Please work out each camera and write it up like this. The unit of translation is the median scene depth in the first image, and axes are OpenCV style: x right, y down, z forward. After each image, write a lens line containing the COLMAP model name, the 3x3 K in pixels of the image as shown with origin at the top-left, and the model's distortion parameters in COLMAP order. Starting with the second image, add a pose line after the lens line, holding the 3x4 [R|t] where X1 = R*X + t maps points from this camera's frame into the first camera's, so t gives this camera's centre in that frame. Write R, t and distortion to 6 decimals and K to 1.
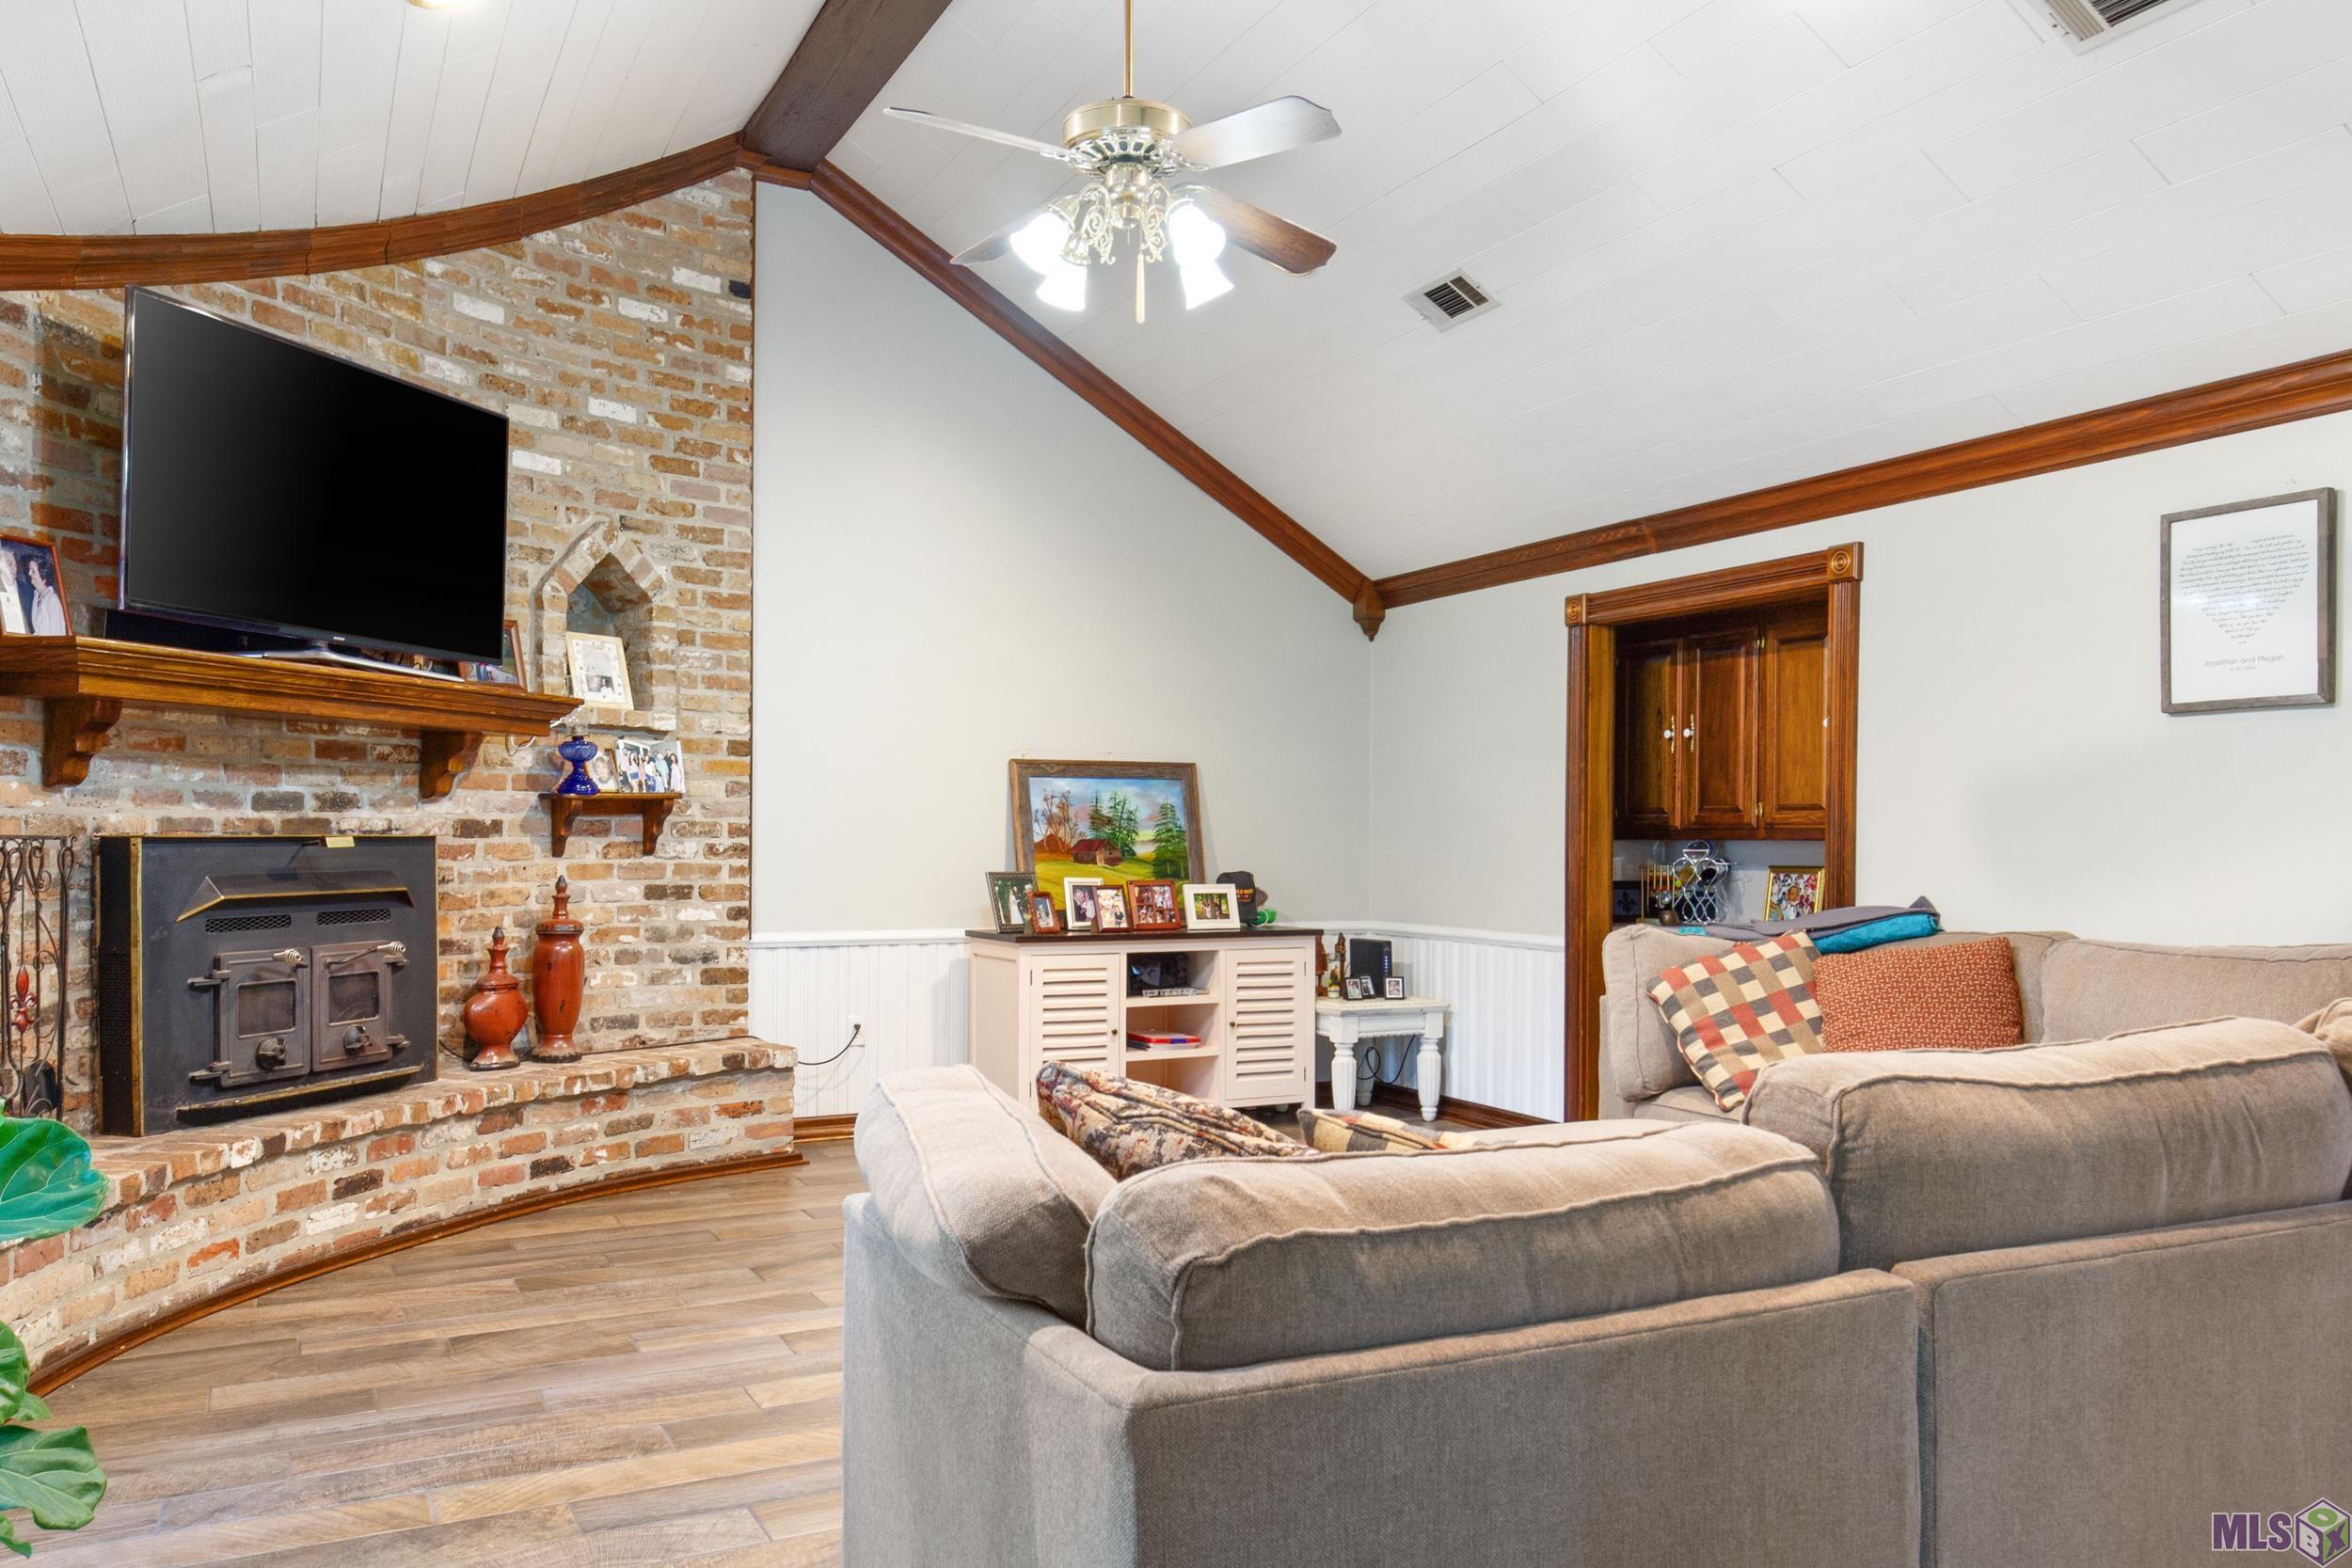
lens RADIAL K [[1769.1, 0, 1176.0], [0, 1769.1, 784.0], [0, 0, 1]] dist [-0.000693, -0.003294]
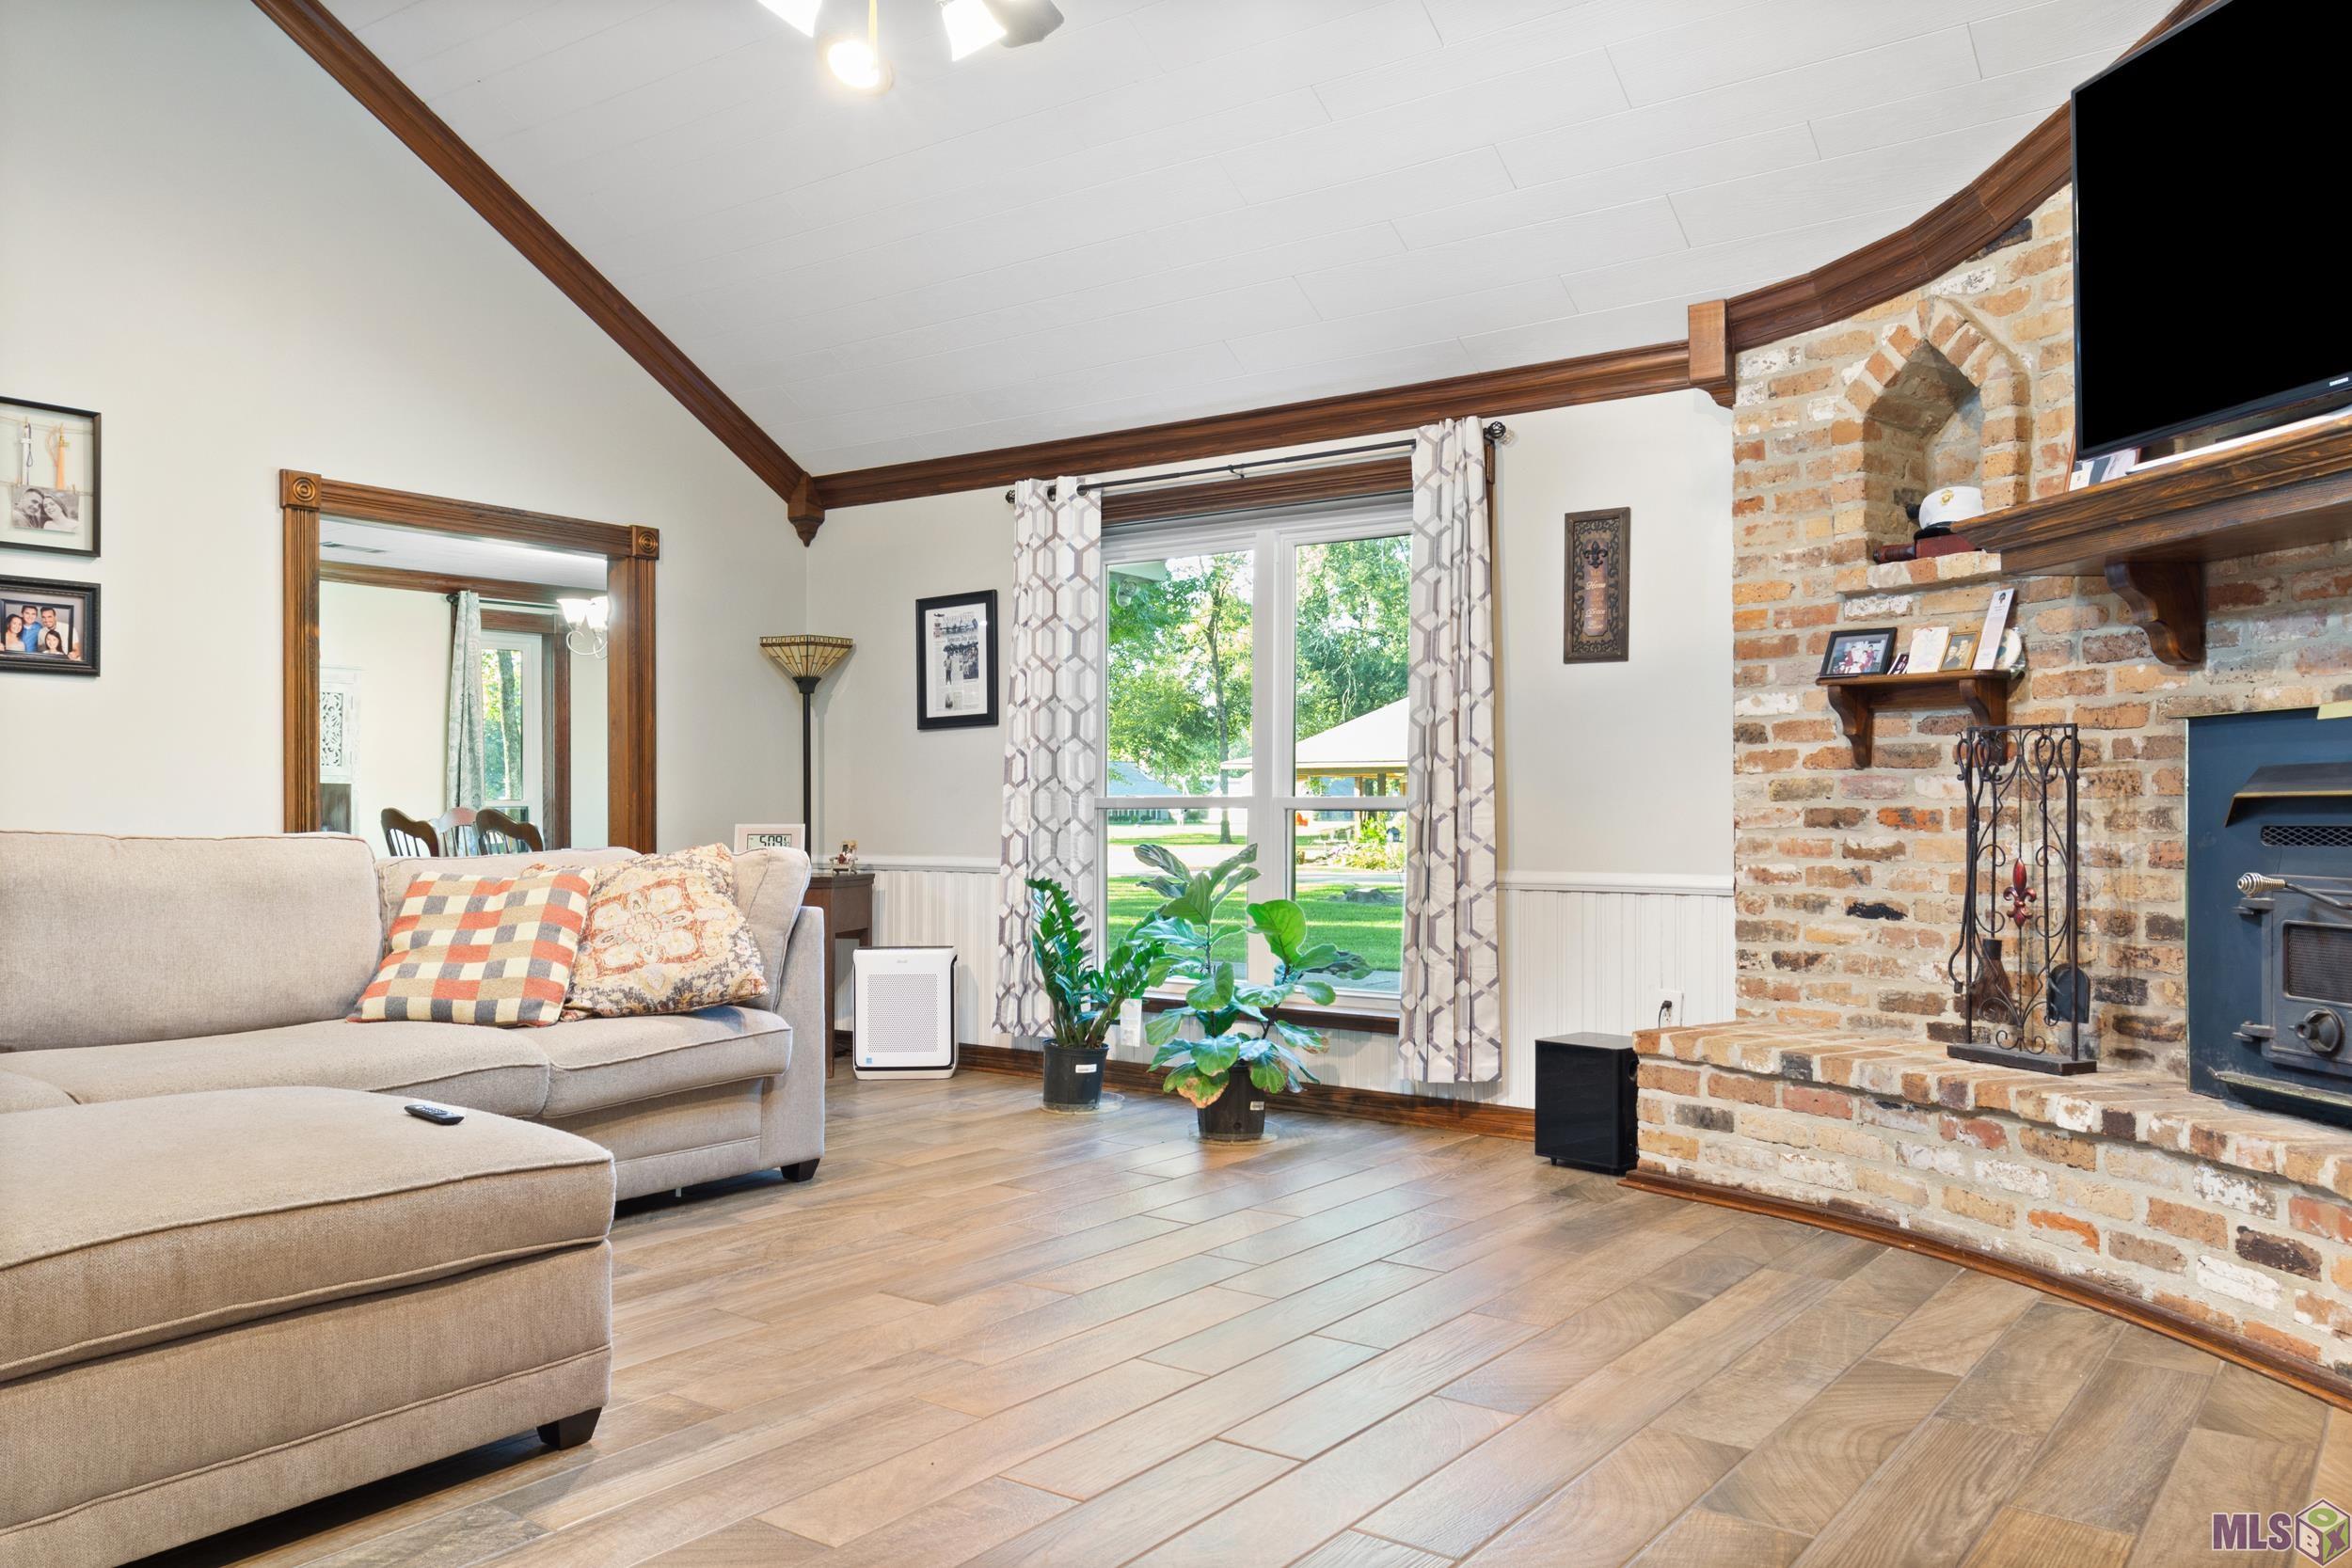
lens RADIAL K [[1769.1, 0, 1176.0], [0, 1769.1, 784.0], [0, 0, 1]] dist [-0.000693, -0.003294]
pose [[-0.896620, -0.009912, -0.442690, 0.177373], [0.010185, 0.999023, -0.042997, 0.087307], [0.442684, -0.043060, -0.895643, 1.474372]]
